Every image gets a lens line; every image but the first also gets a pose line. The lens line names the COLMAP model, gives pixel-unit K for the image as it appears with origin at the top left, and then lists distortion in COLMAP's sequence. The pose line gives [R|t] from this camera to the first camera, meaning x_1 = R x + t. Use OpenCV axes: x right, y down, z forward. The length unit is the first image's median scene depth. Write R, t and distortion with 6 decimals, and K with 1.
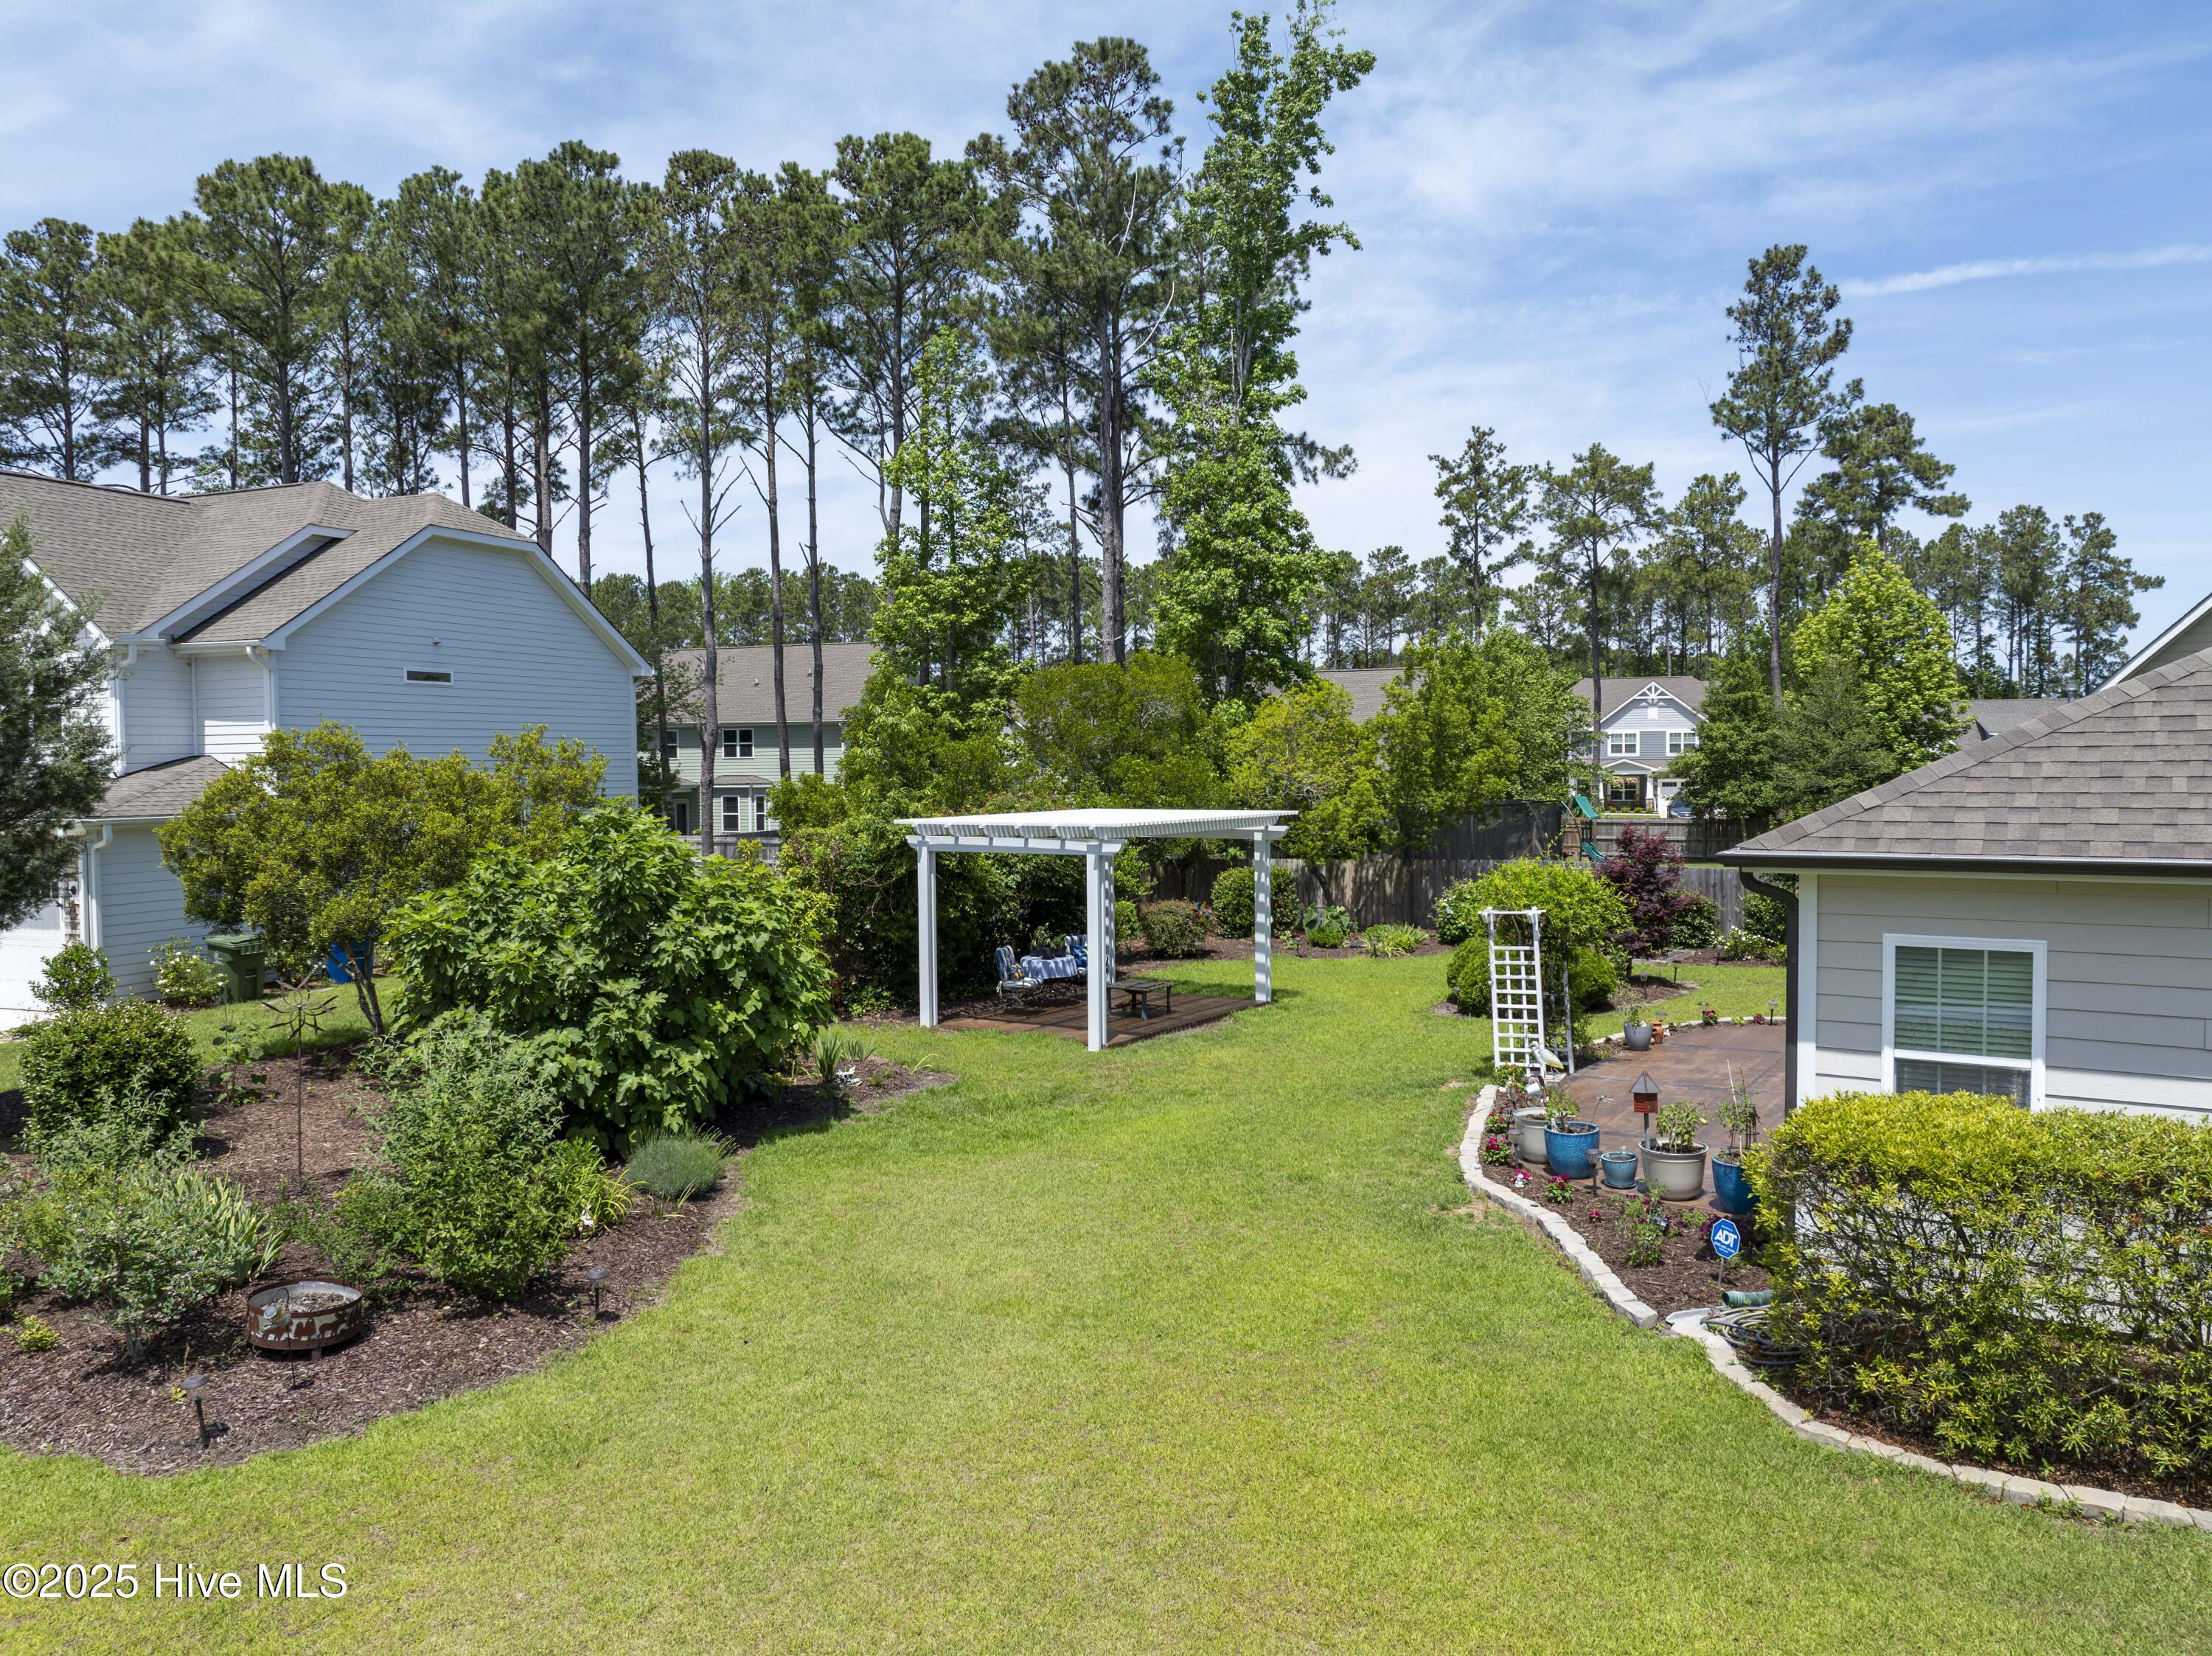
lens RADIAL K [[1561.1, 0, 1108.3], [0, 1561.1, 819.8], [0, 0, 1]] dist [-0.038775, 0.002667]
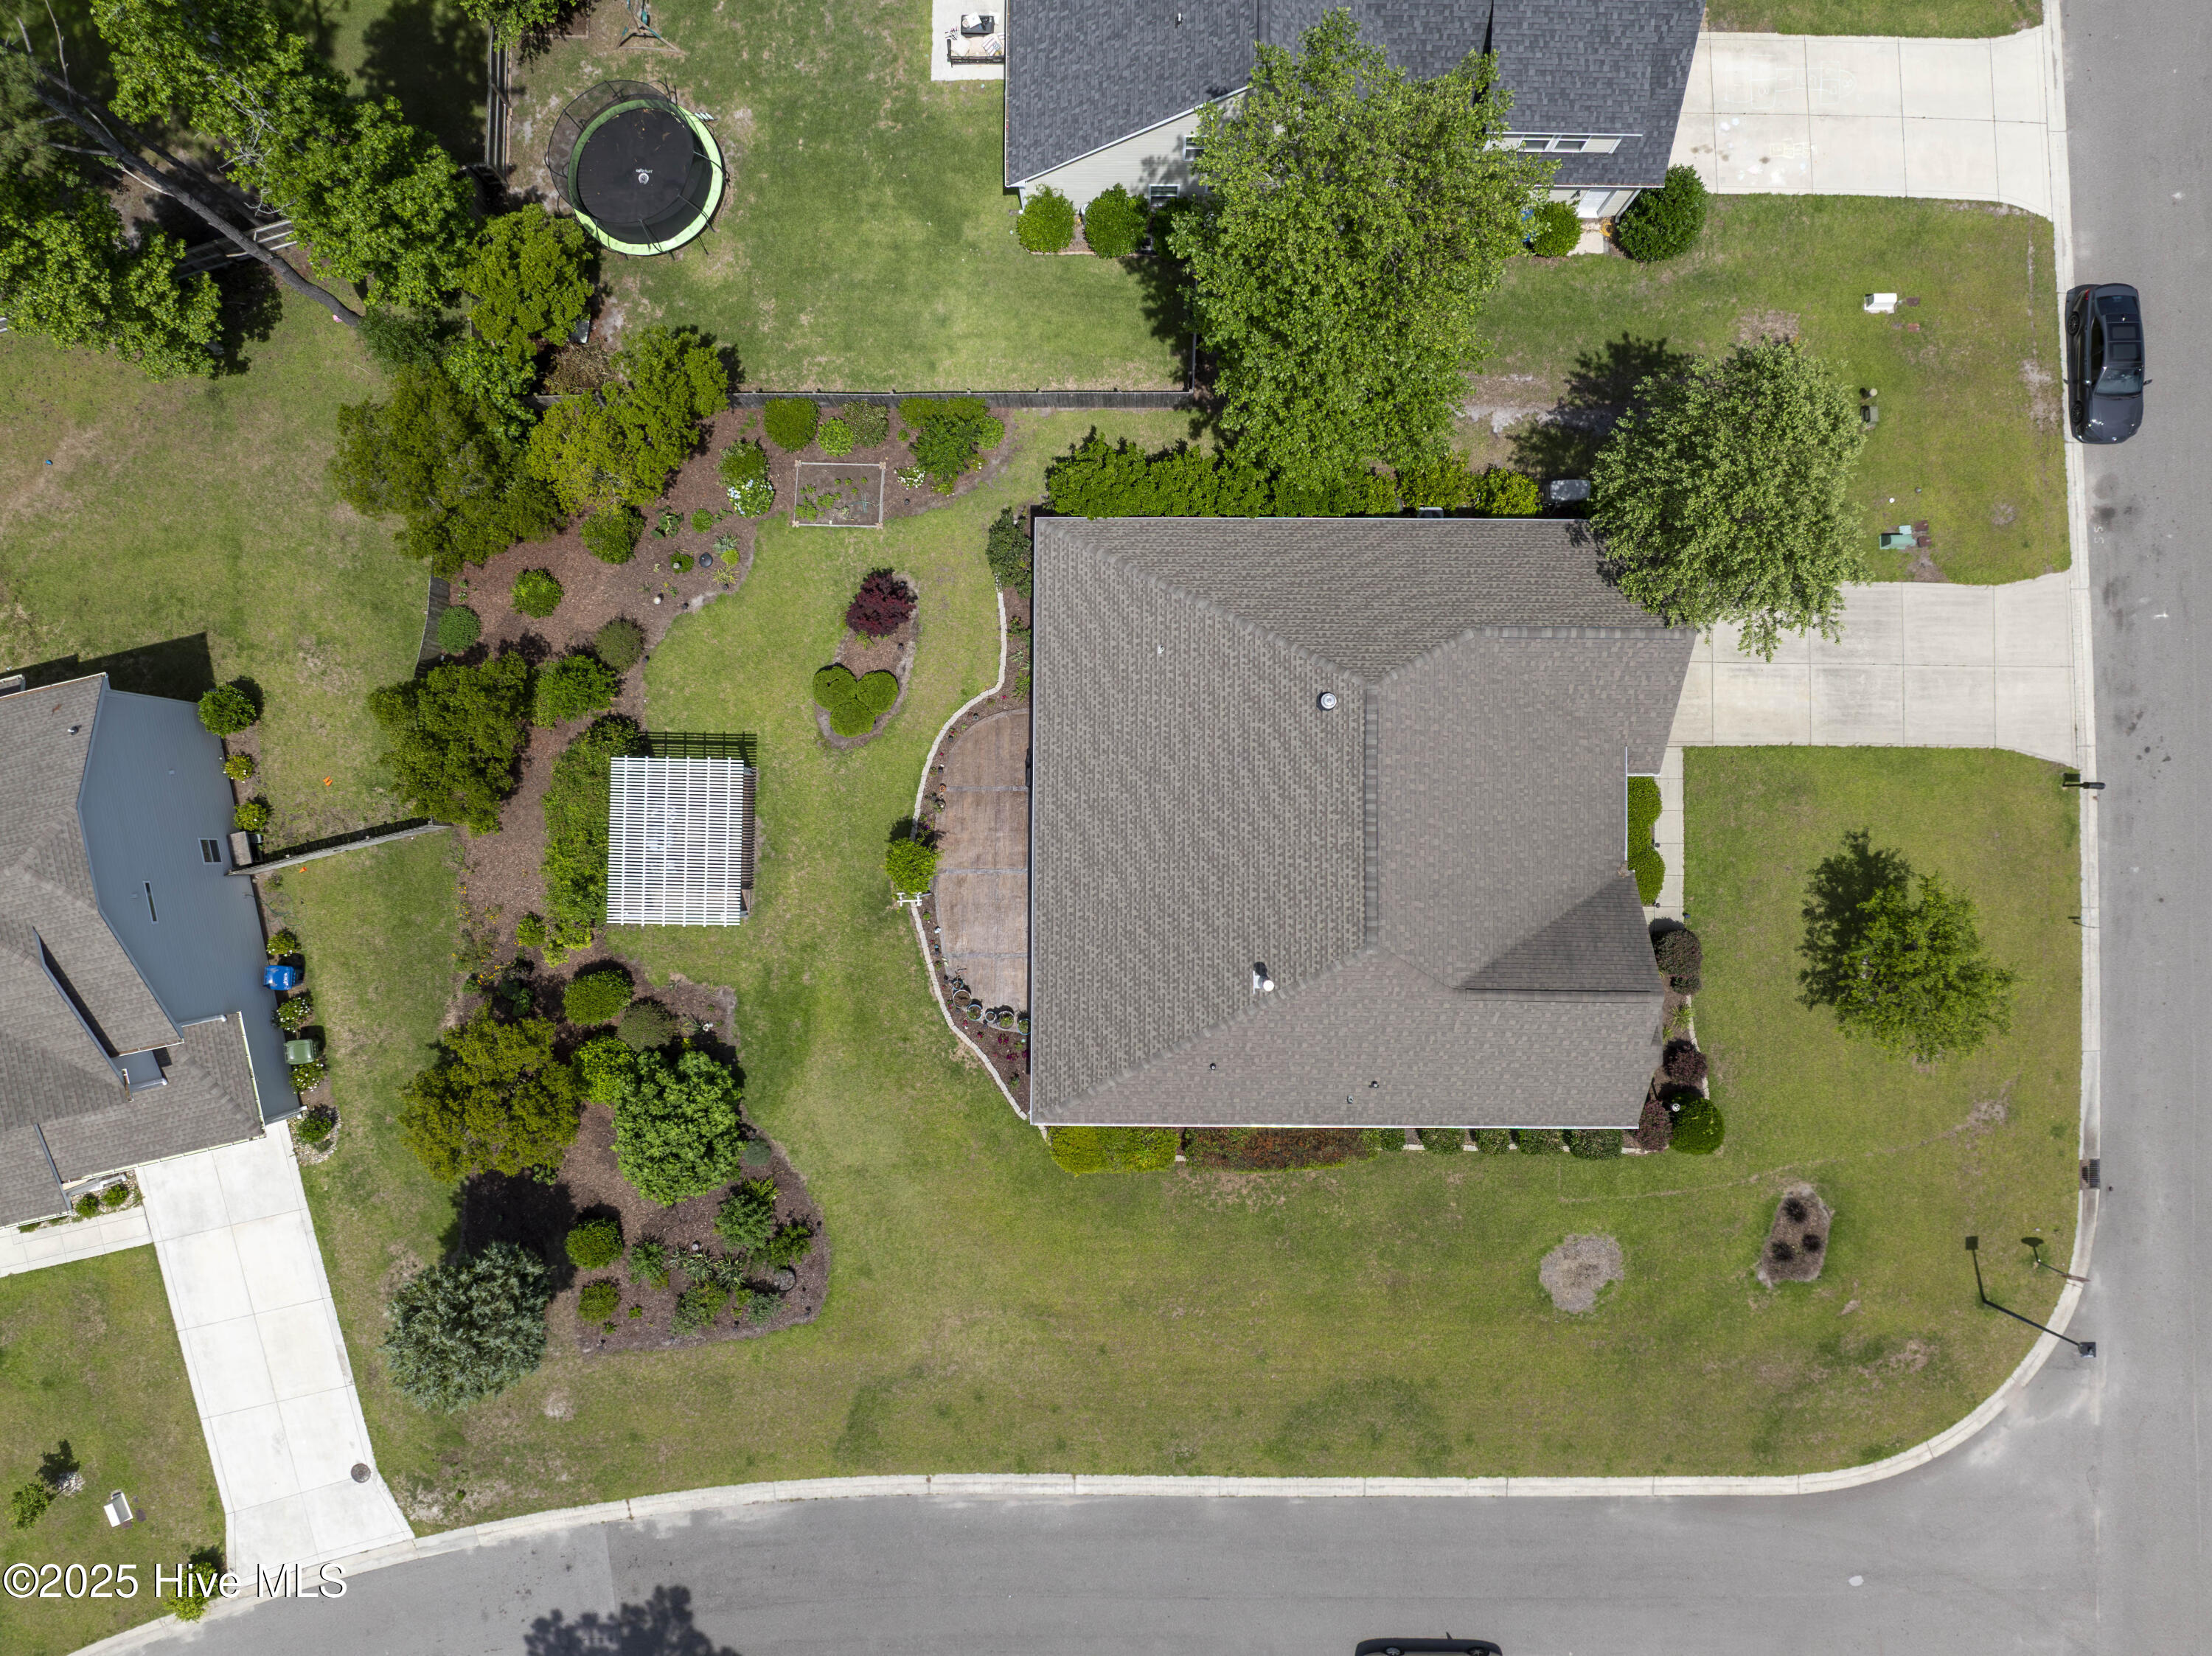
lens RADIAL K [[1560.9, 0, 1114.7], [0, 1560.9, 820.2], [0, 0, 1]] dist [-0.031423, -0.008610]
pose [[0.831661, -0.555049, 0.016115, 0.463256], [0.017966, 0.055904, 0.998275, -2.050833], [-0.554992, -0.829937, 0.056465, 0.621599]]
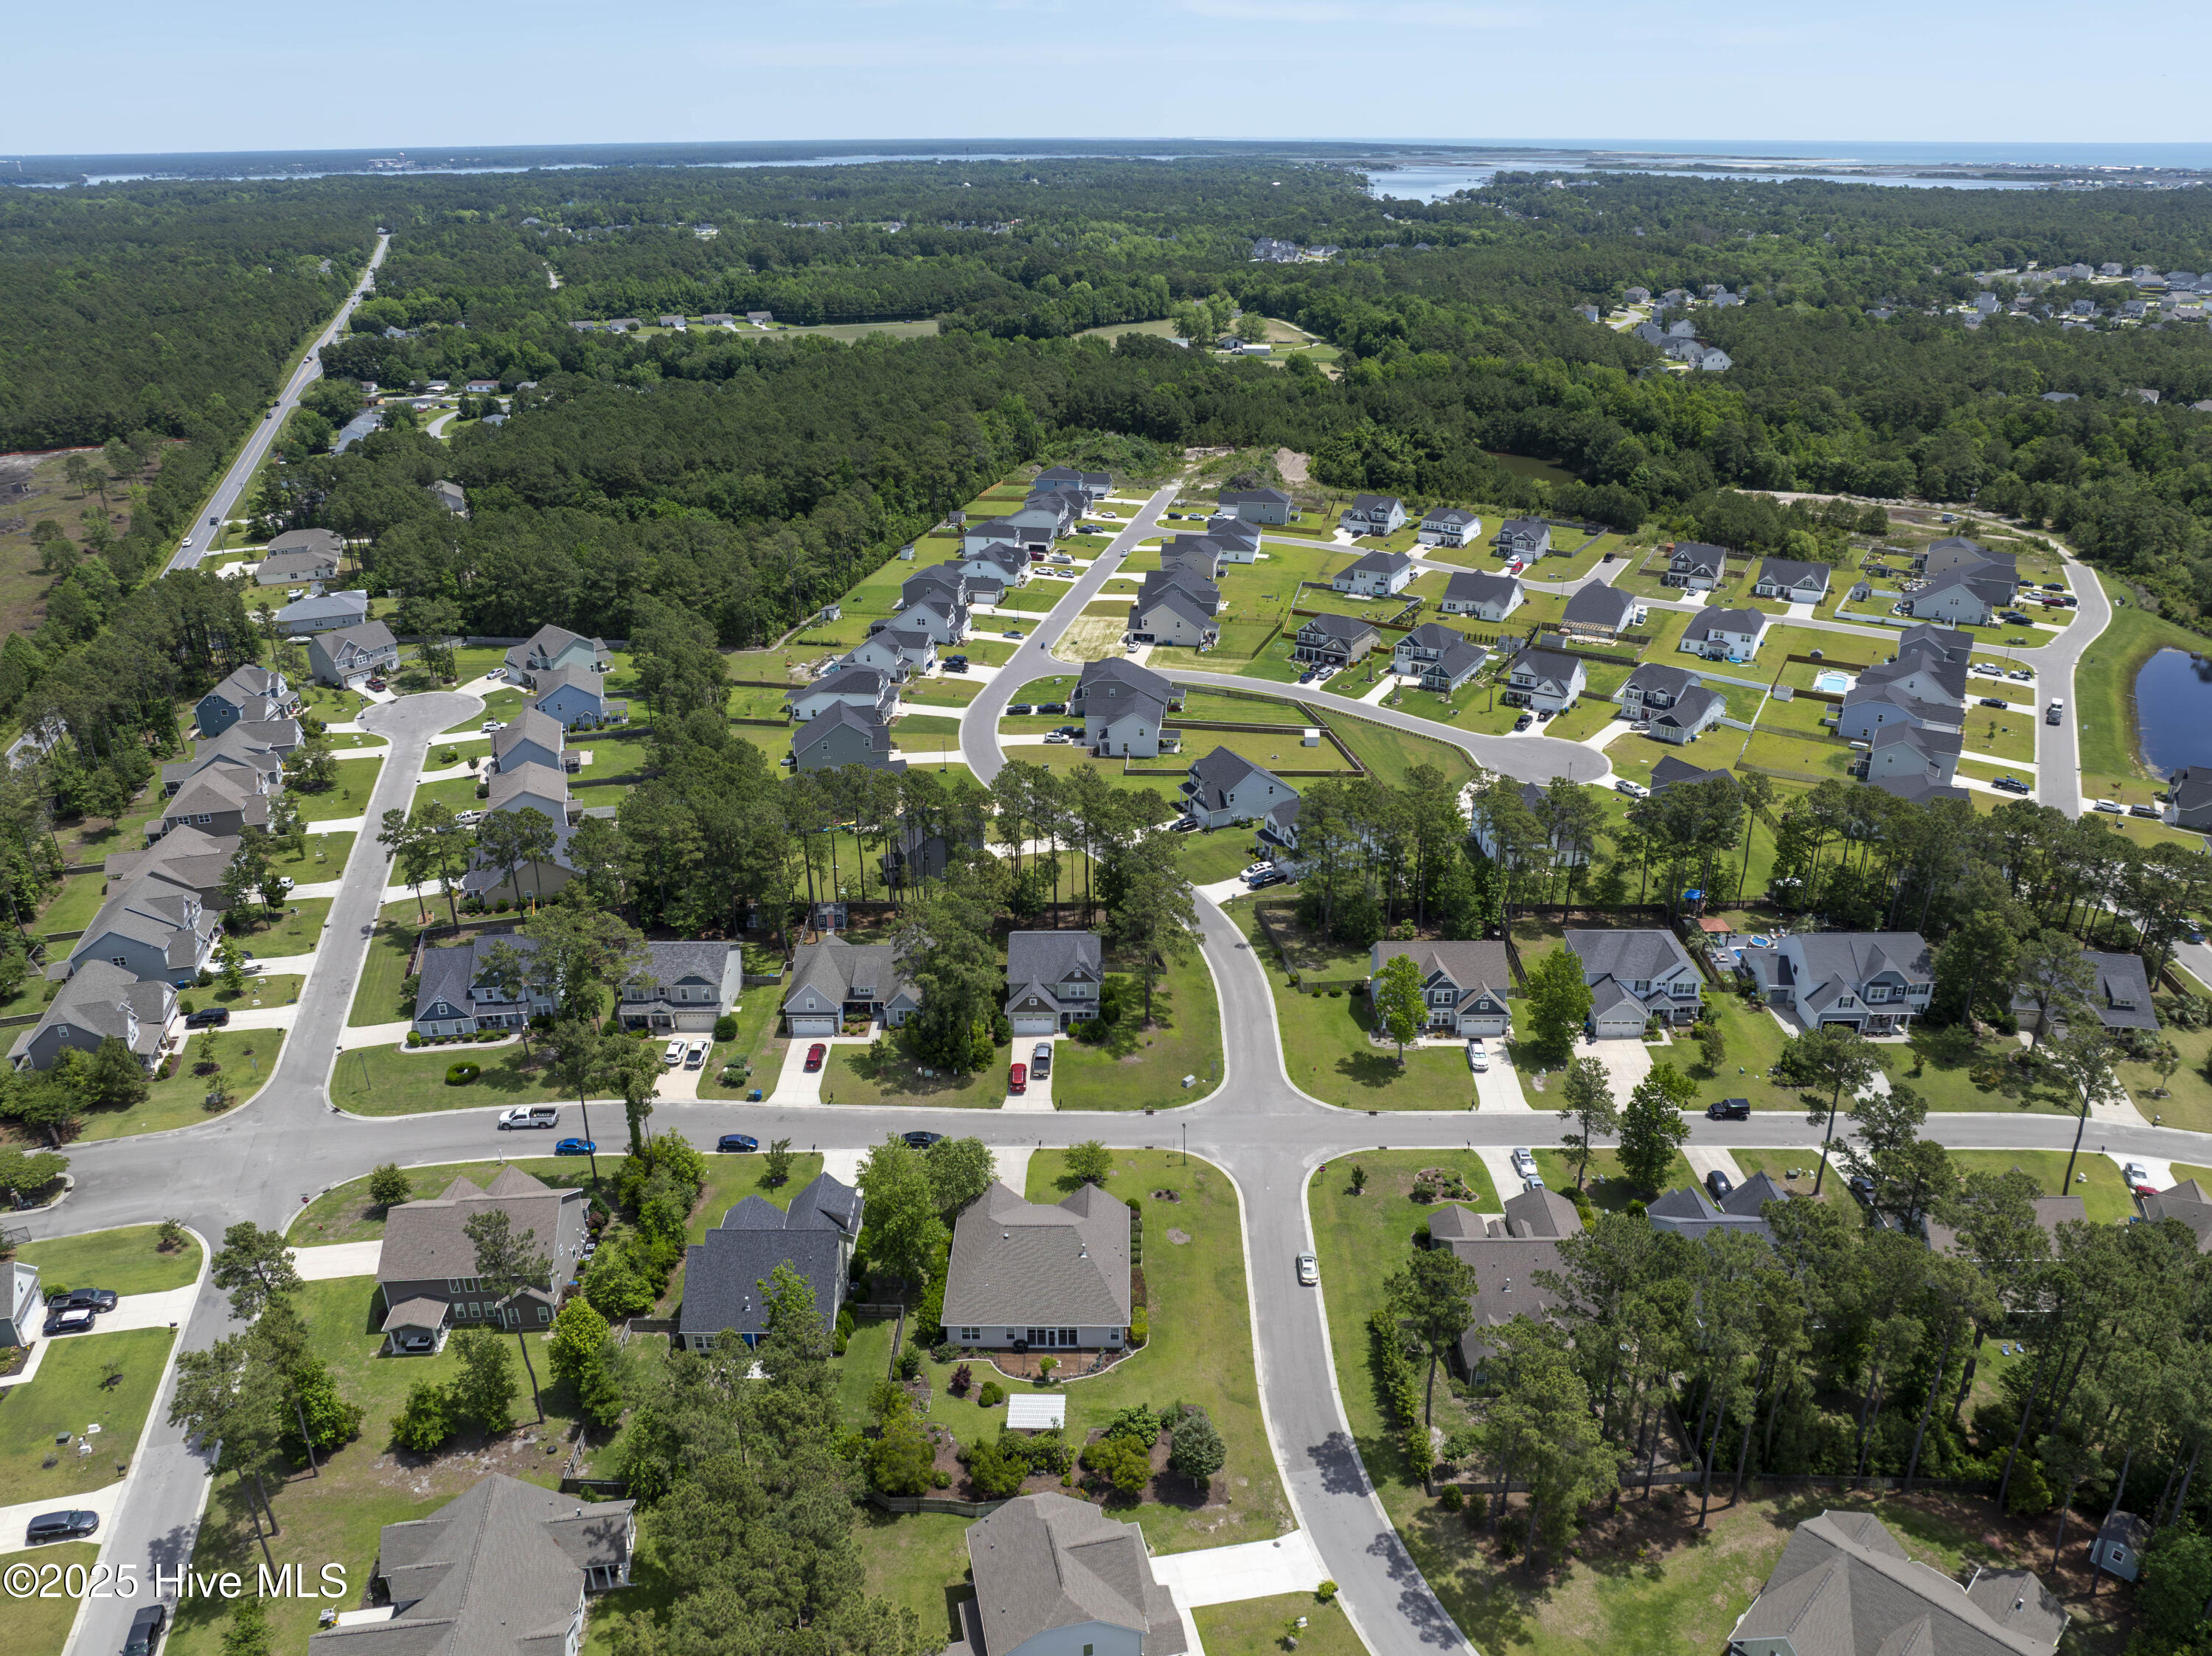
lens RADIAL K [[1561.1, 0, 1108.3], [0, 1561.1, 819.8], [0, 0, 1]] dist [-0.038775, 0.002667]
pose [[-0.549520, -0.324156, 0.770033, -4.113963], [0.045118, 0.908806, 0.414772, -4.643595], [-0.834262, 0.262668, -0.484781, 3.154584]]
